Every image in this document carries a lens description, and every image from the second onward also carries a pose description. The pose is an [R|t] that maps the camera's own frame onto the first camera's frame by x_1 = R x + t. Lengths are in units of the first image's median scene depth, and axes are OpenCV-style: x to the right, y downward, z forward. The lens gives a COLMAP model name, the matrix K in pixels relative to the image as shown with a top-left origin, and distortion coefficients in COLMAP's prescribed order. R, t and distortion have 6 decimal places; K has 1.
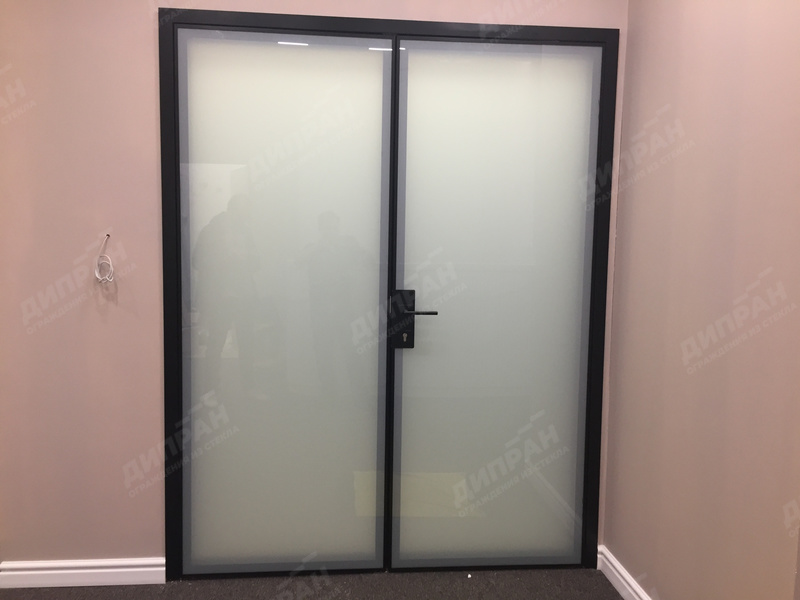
lens RADIAL K [[697.6, 0, 396.7], [0, 697.6, 291.7], [0, 0, 1]] dist [0.067032, -0.101305]
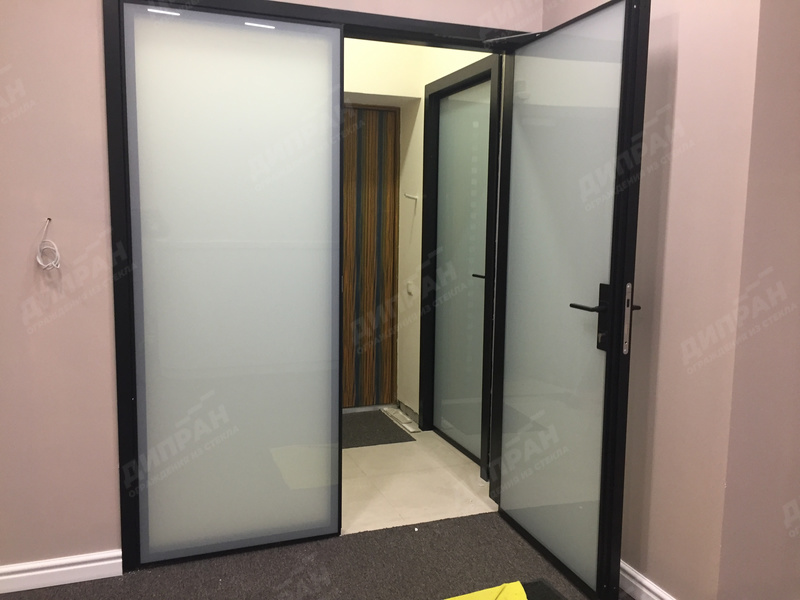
lens RADIAL K [[697.6, 0, 400.1], [0, 697.6, 298.1], [0, 0, 1]] dist [0.067032, -0.101305]
pose [[0.964232, -0.035399, 0.262685, -0.199336], [0.026513, 0.998952, 0.037297, 0.002508], [-0.263730, -0.028998, 0.964161, -0.035812]]
